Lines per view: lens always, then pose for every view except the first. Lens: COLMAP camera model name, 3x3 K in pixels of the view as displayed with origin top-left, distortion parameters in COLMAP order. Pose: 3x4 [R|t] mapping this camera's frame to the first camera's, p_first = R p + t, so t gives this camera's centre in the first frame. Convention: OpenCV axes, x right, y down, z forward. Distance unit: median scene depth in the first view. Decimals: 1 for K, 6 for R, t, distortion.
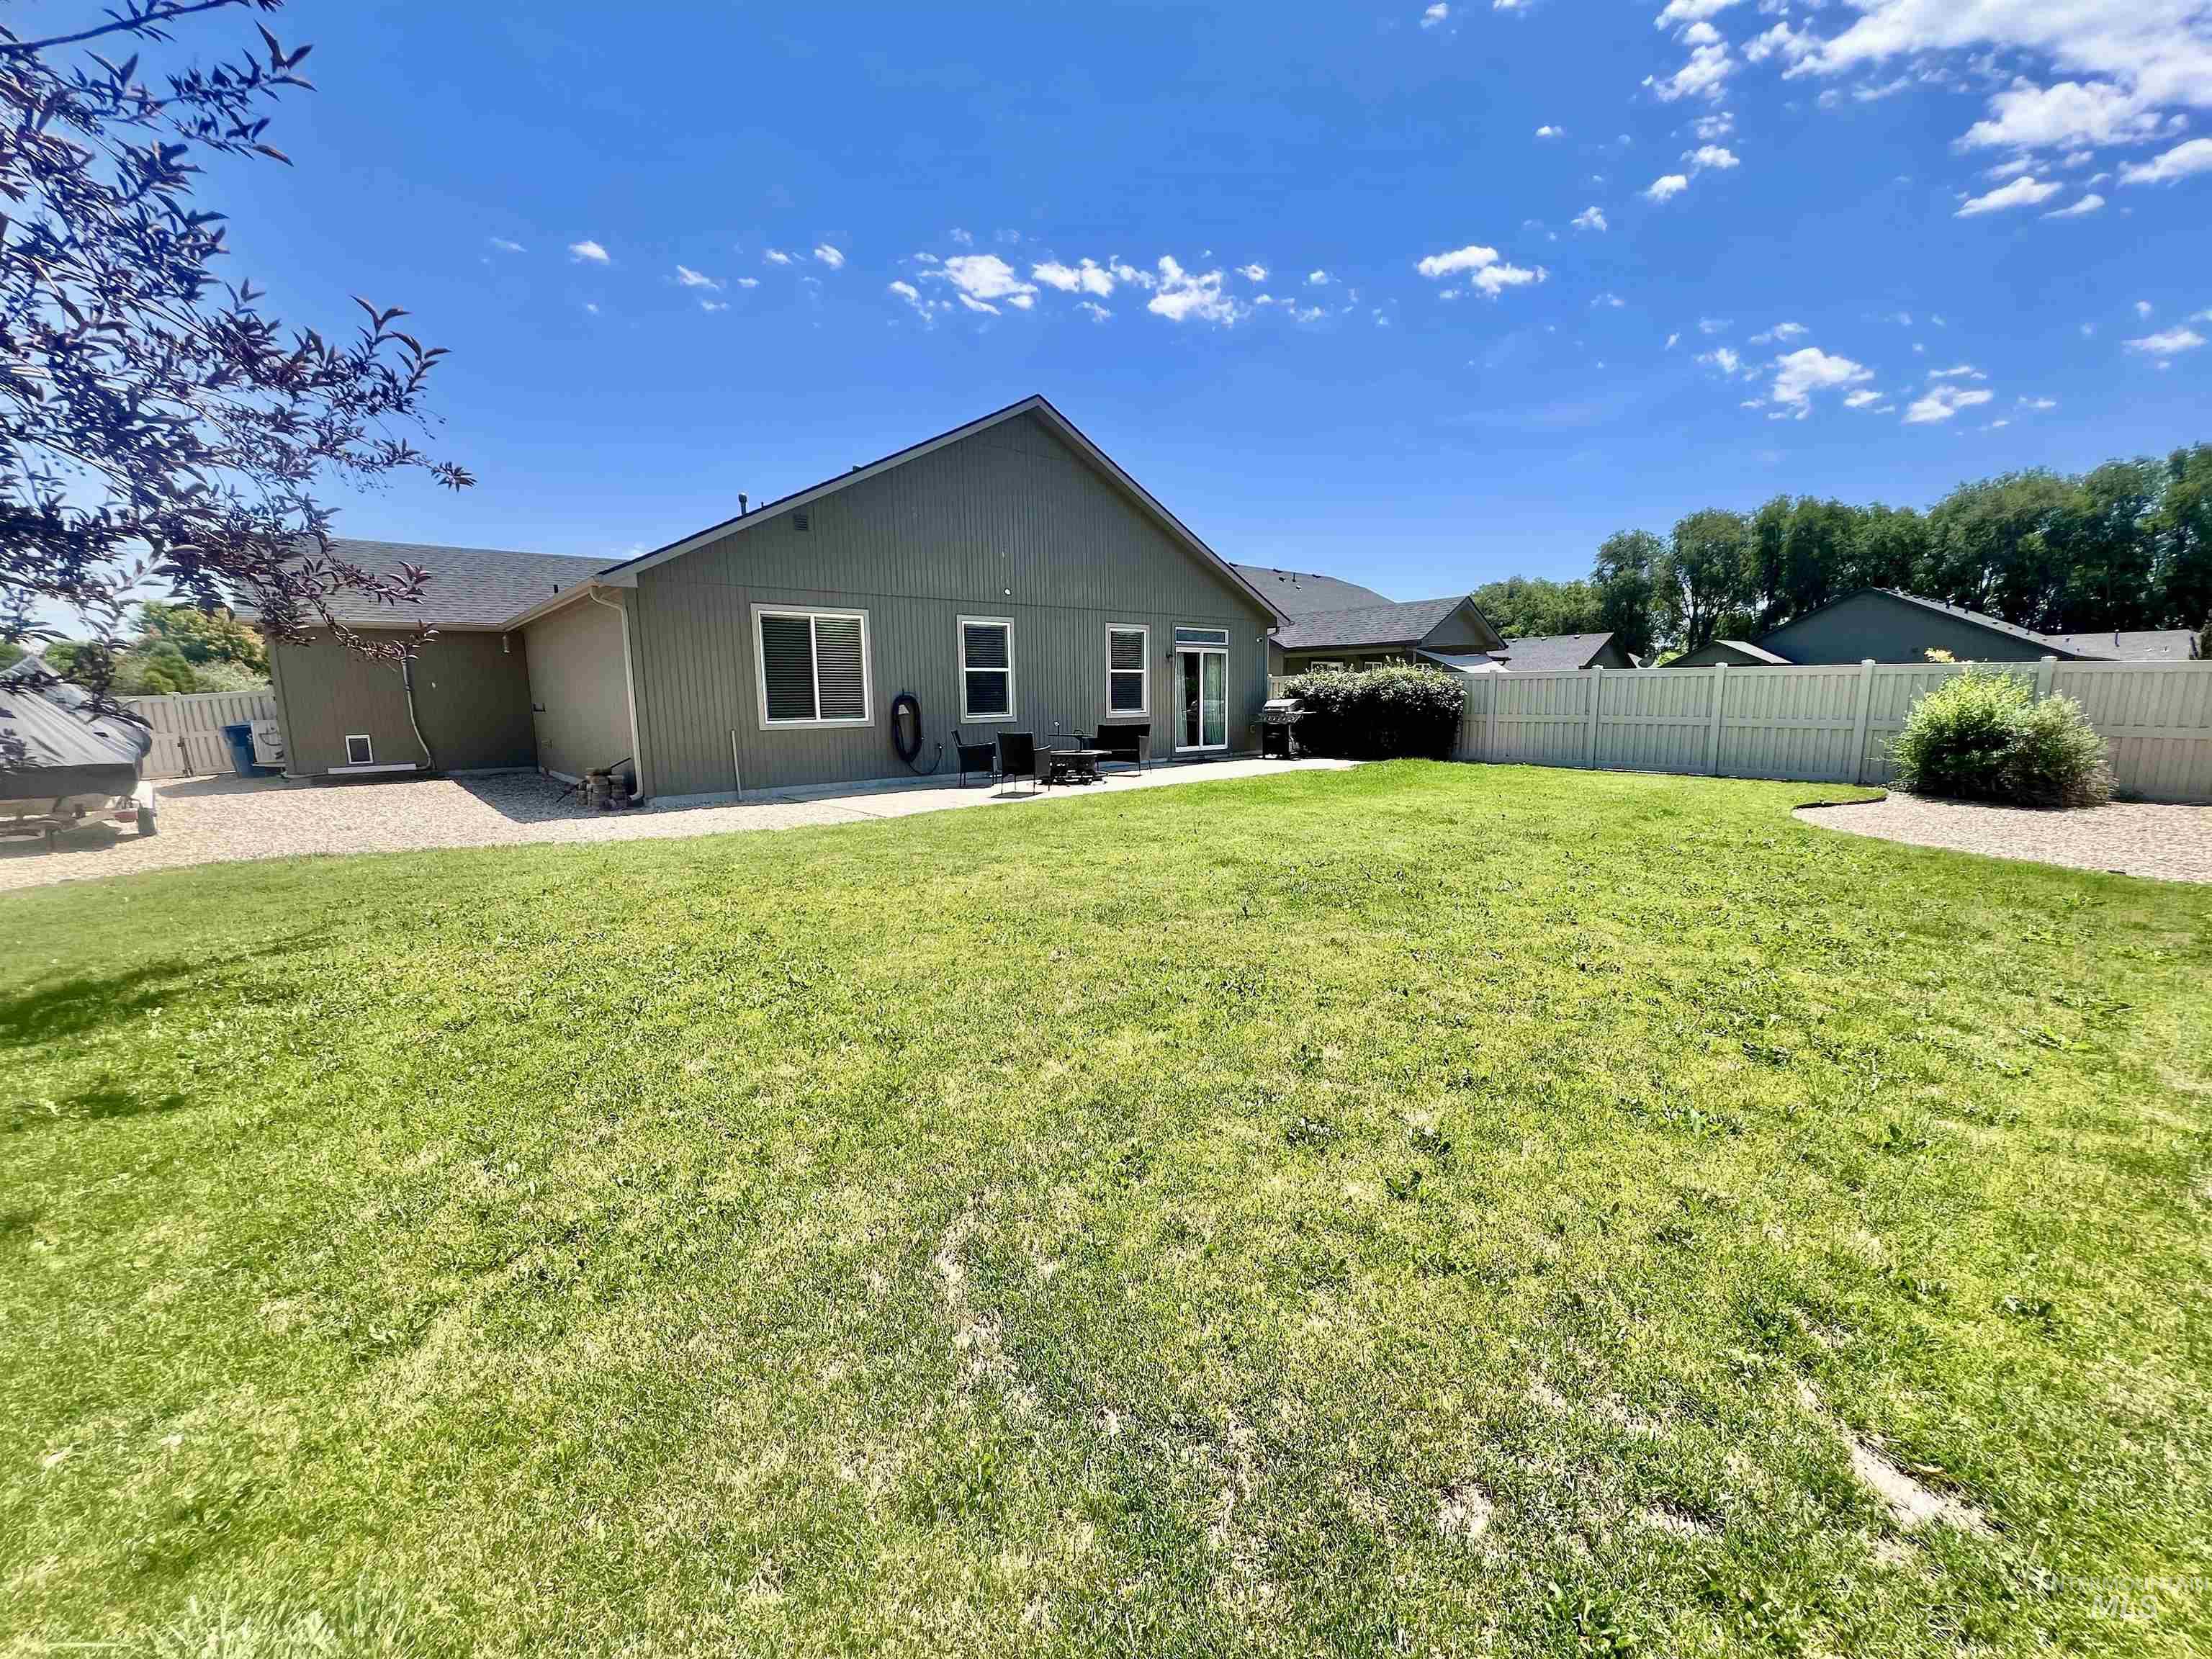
lens RADIAL K [[894.8, 0, 1109.4], [0, 894.8, 841.3], [0, 0, 1]] dist [-0.001818, 0.000790]
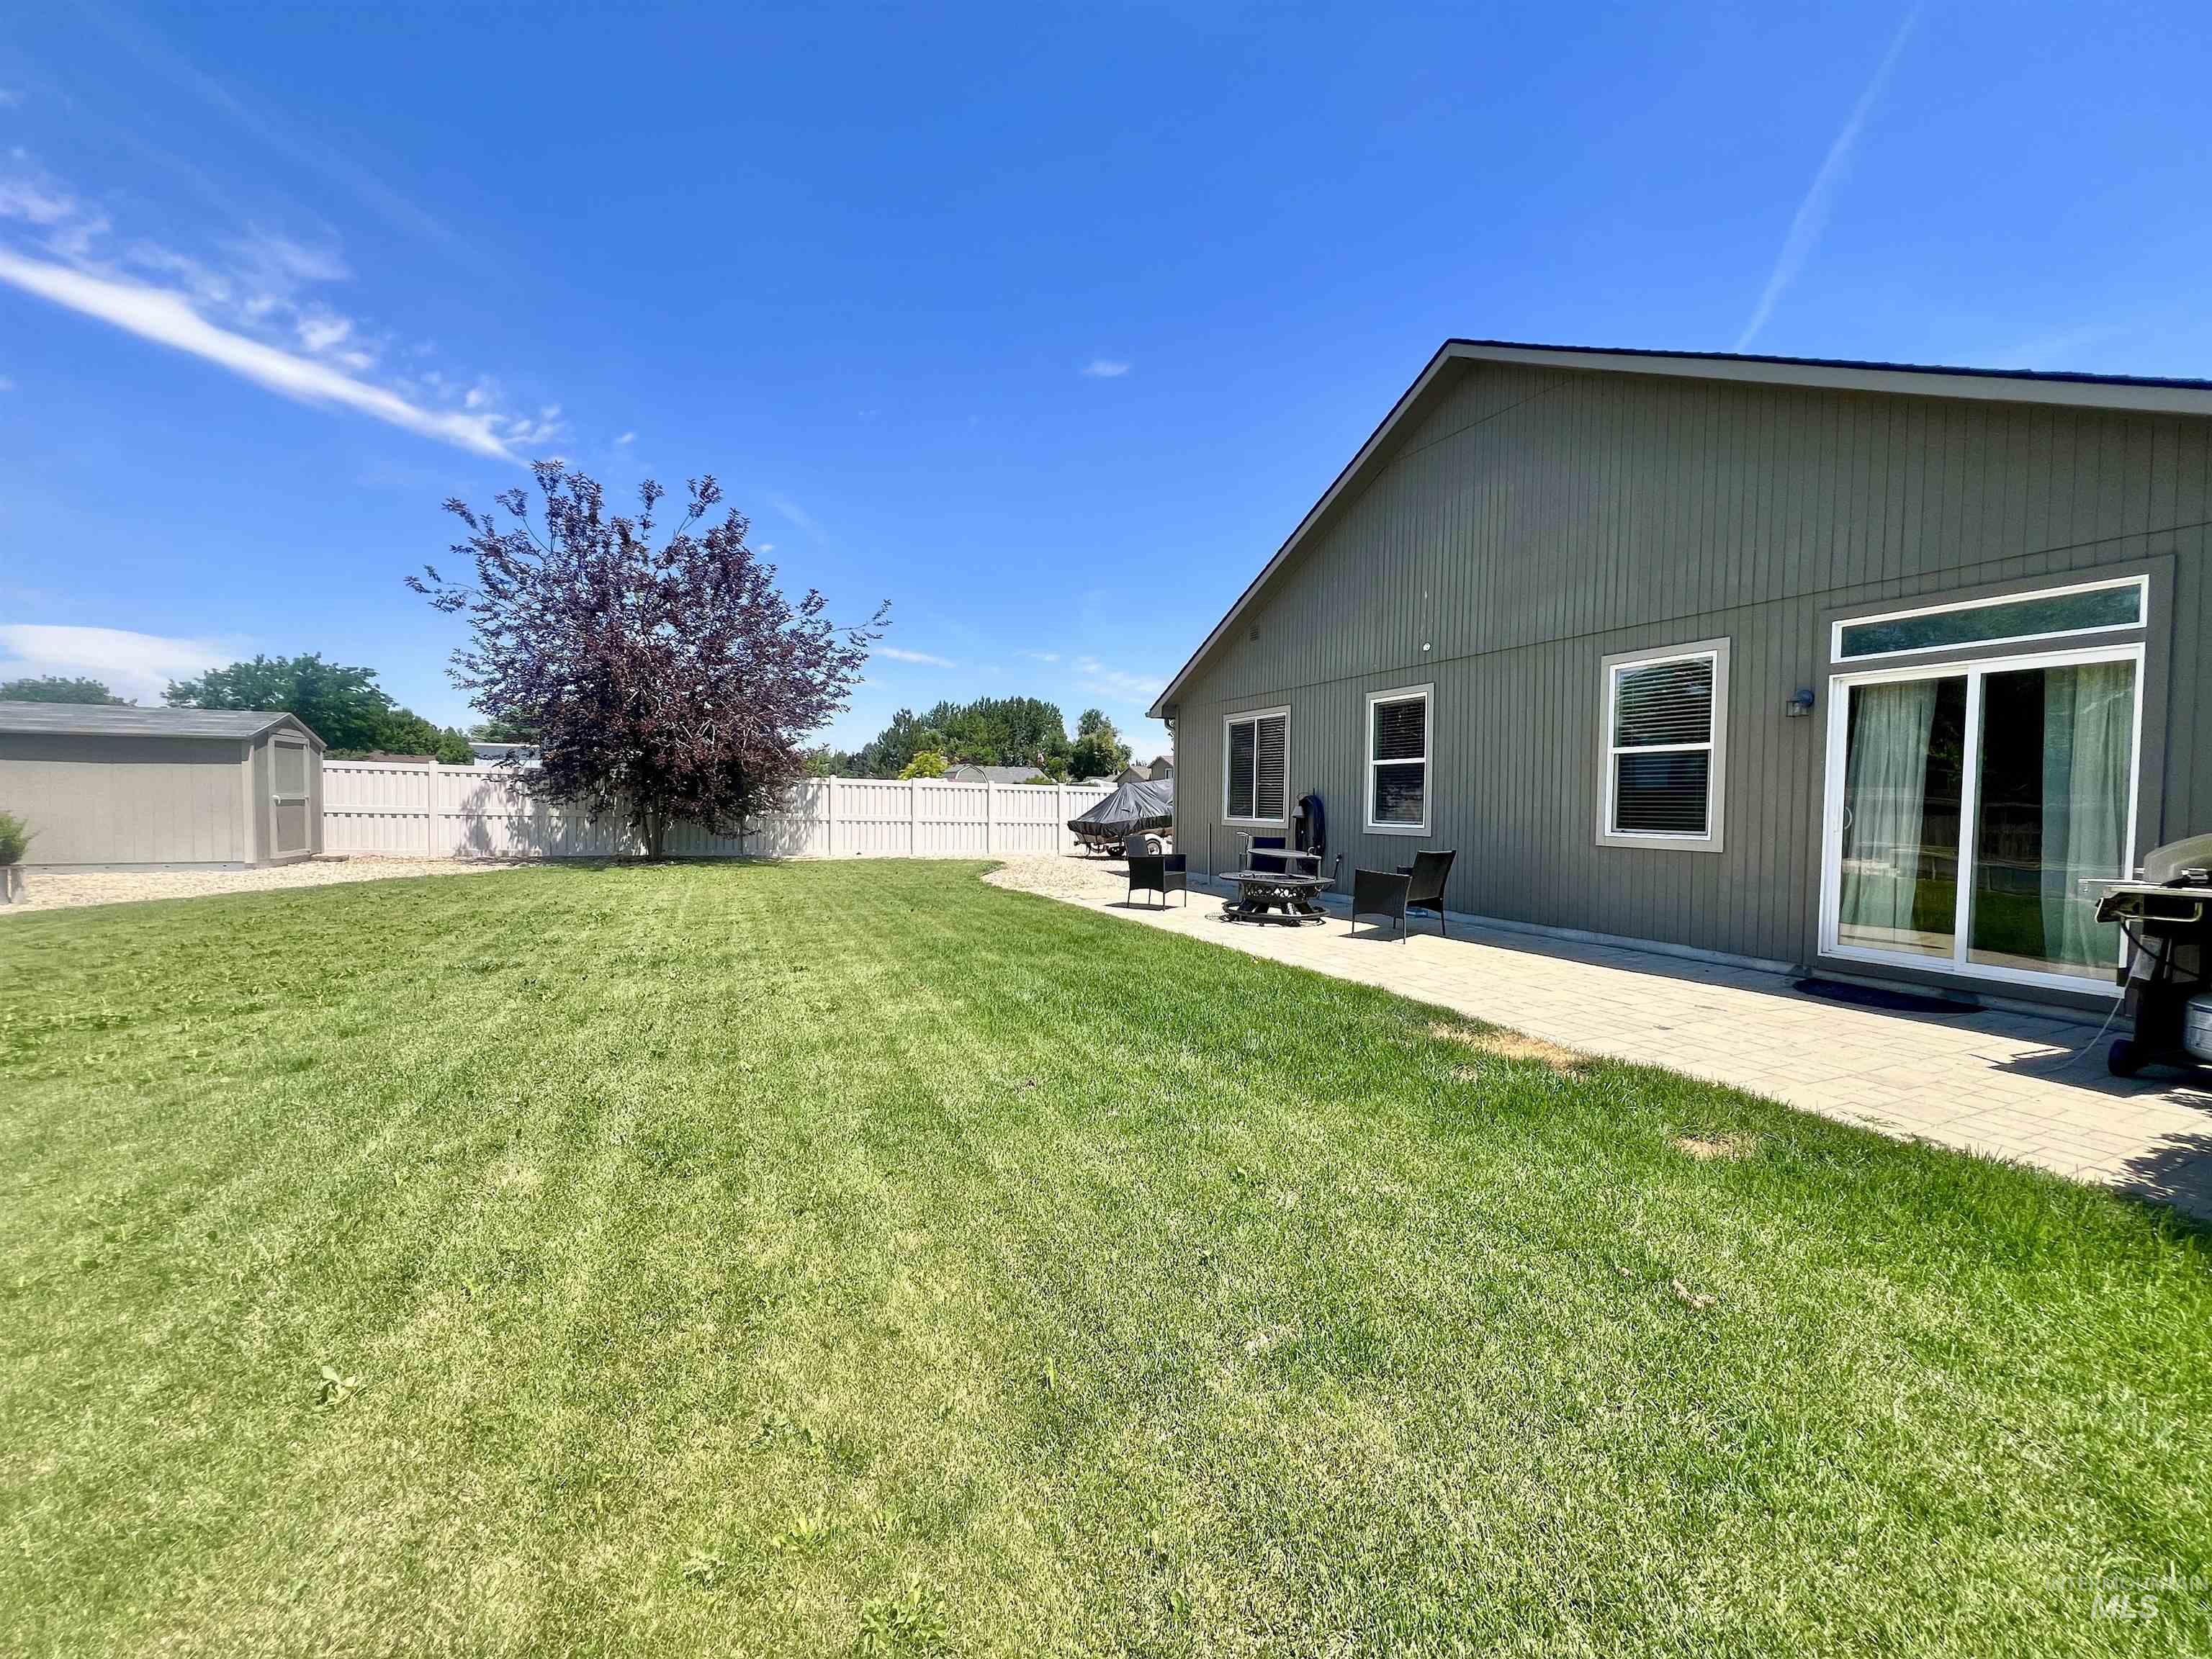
lens RADIAL K [[894.8, 0, 1107.8], [0, 894.8, 820.2], [0, 0, 1]] dist [-0.001818, 0.000790]
pose [[-0.251614, 0.032037, -0.967297, 0.605973], [-0.160146, 0.984296, 0.074258, -0.161027], [0.954486, 0.173593, -0.242532, 0.957118]]
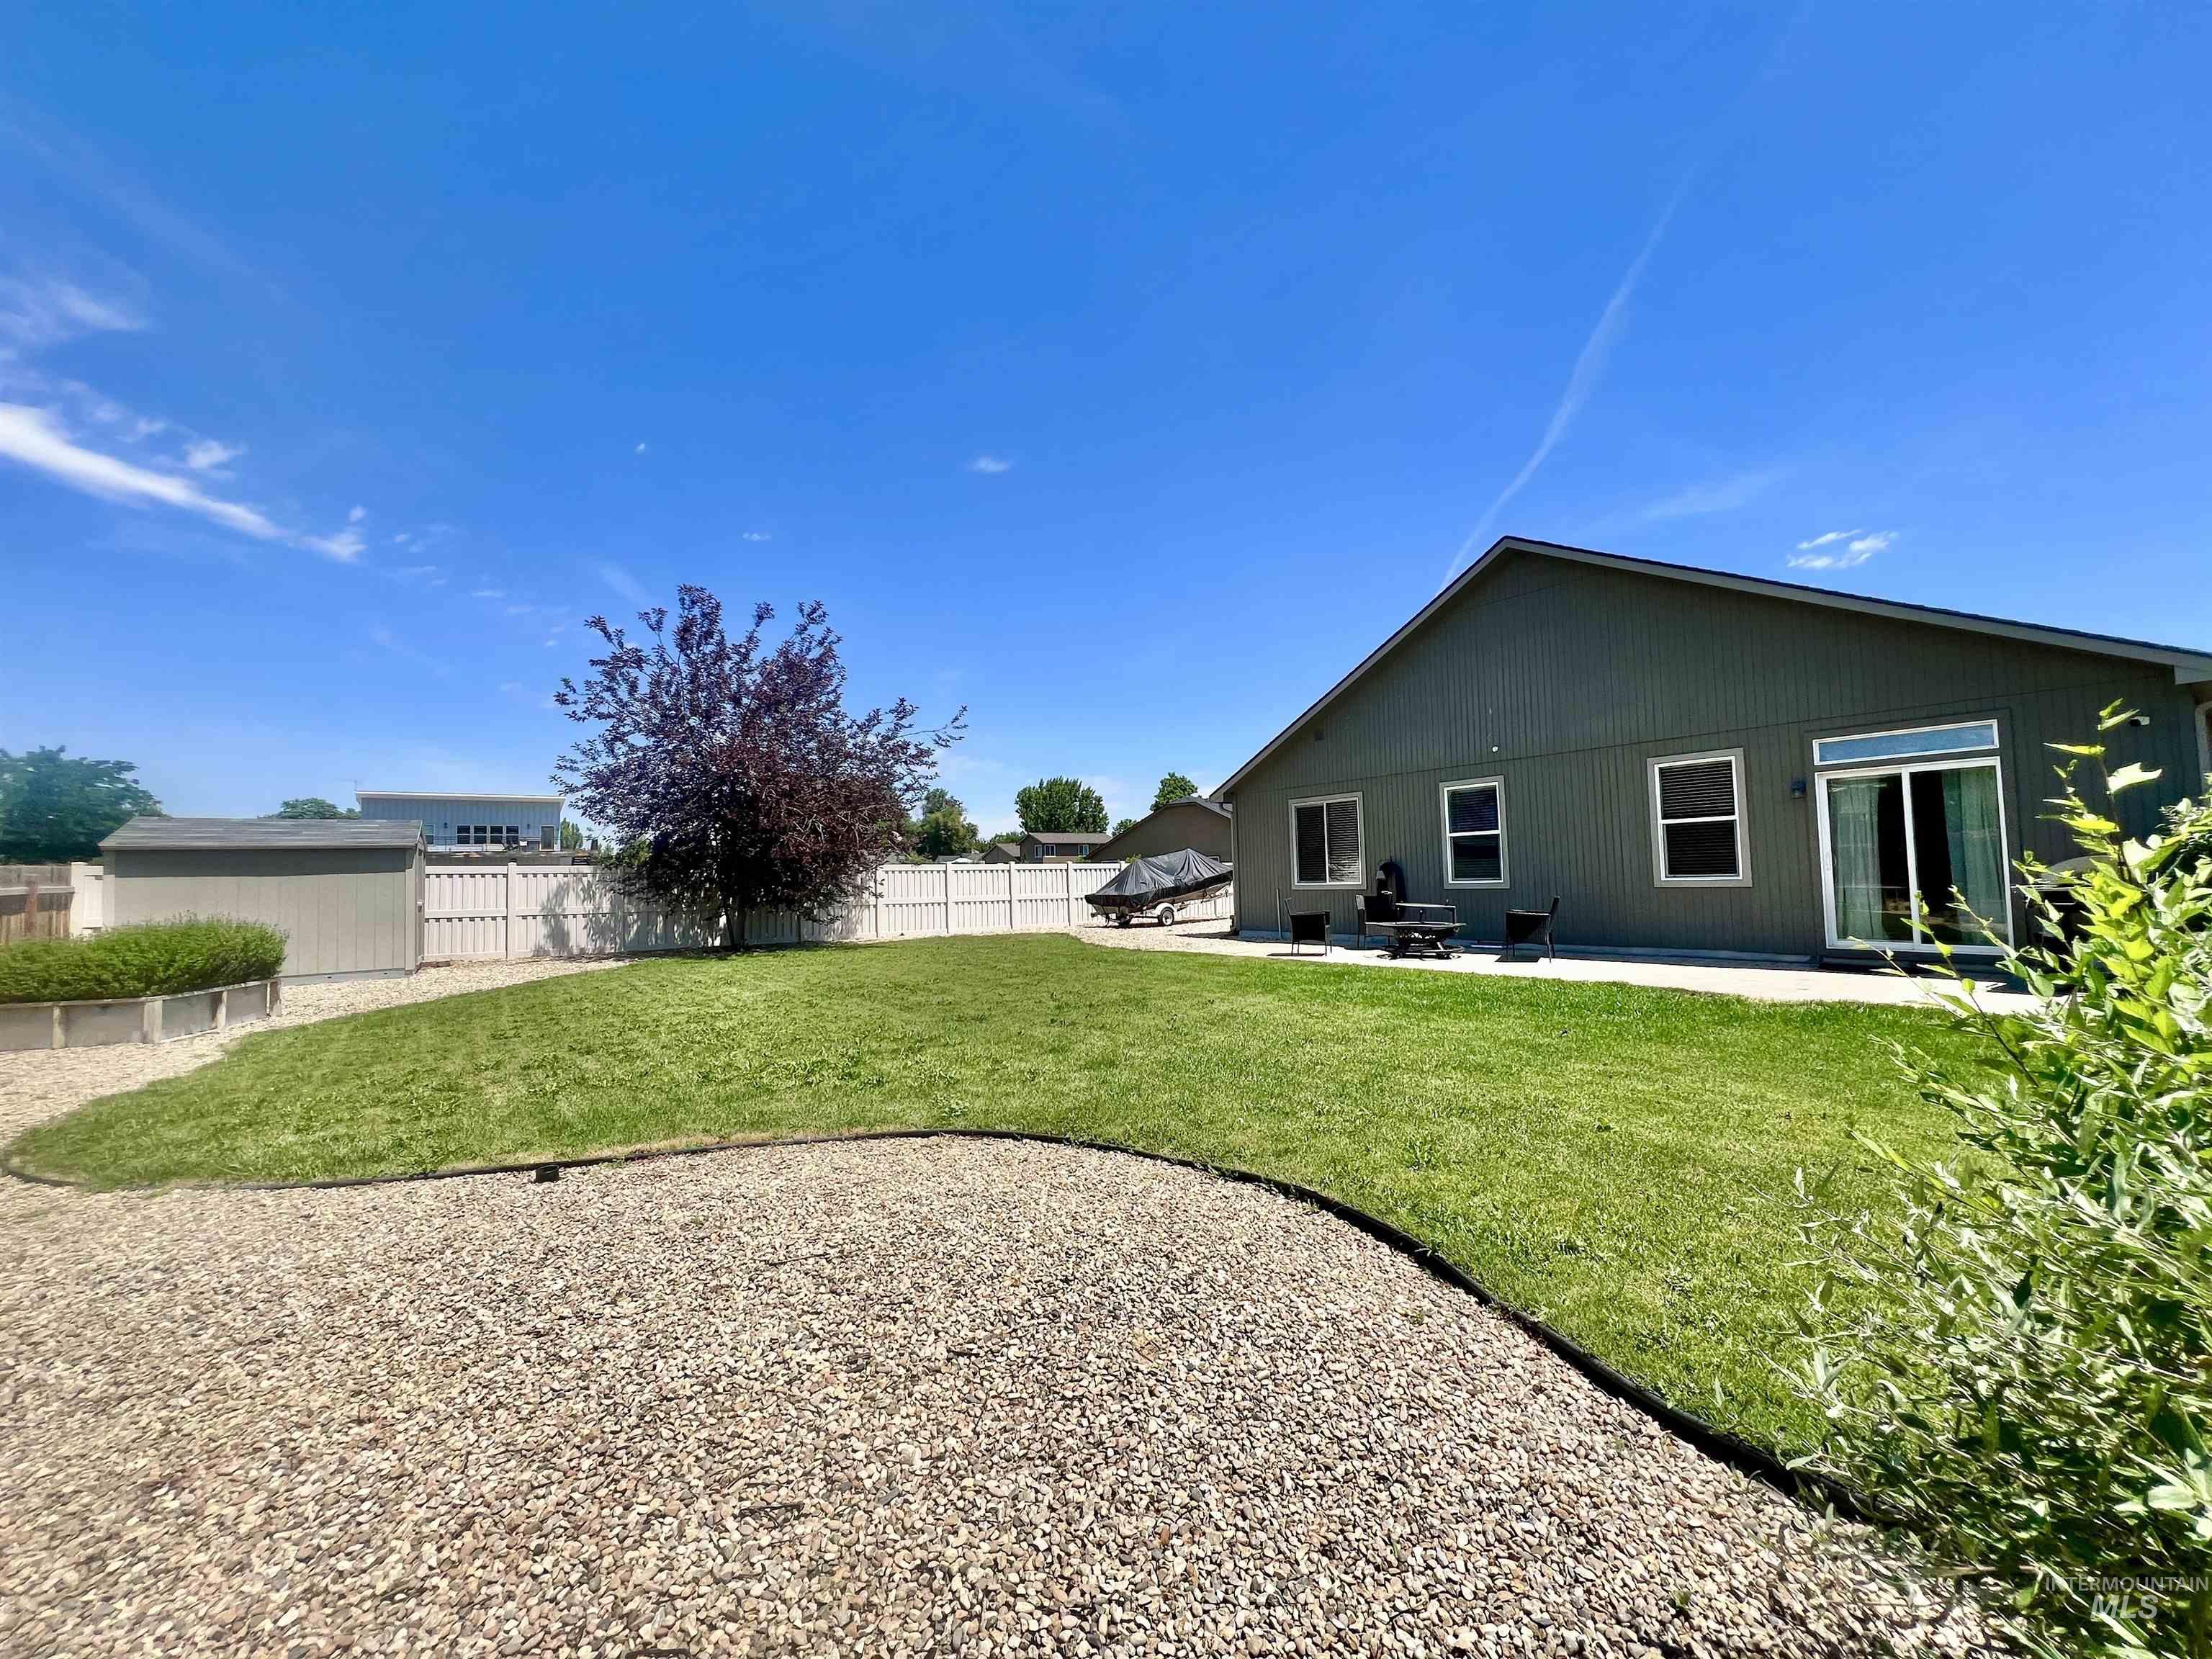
lens RADIAL K [[894.8, 0, 1103.0], [0, 894.8, 836.2], [0, 0, 1]] dist [-0.001818, 0.000790]
pose [[-0.051762, -0.027328, -0.998285, 0.826633], [-0.126059, 0.991809, -0.020614, -0.119387], [0.990671, 0.124775, -0.054783, 0.660295]]
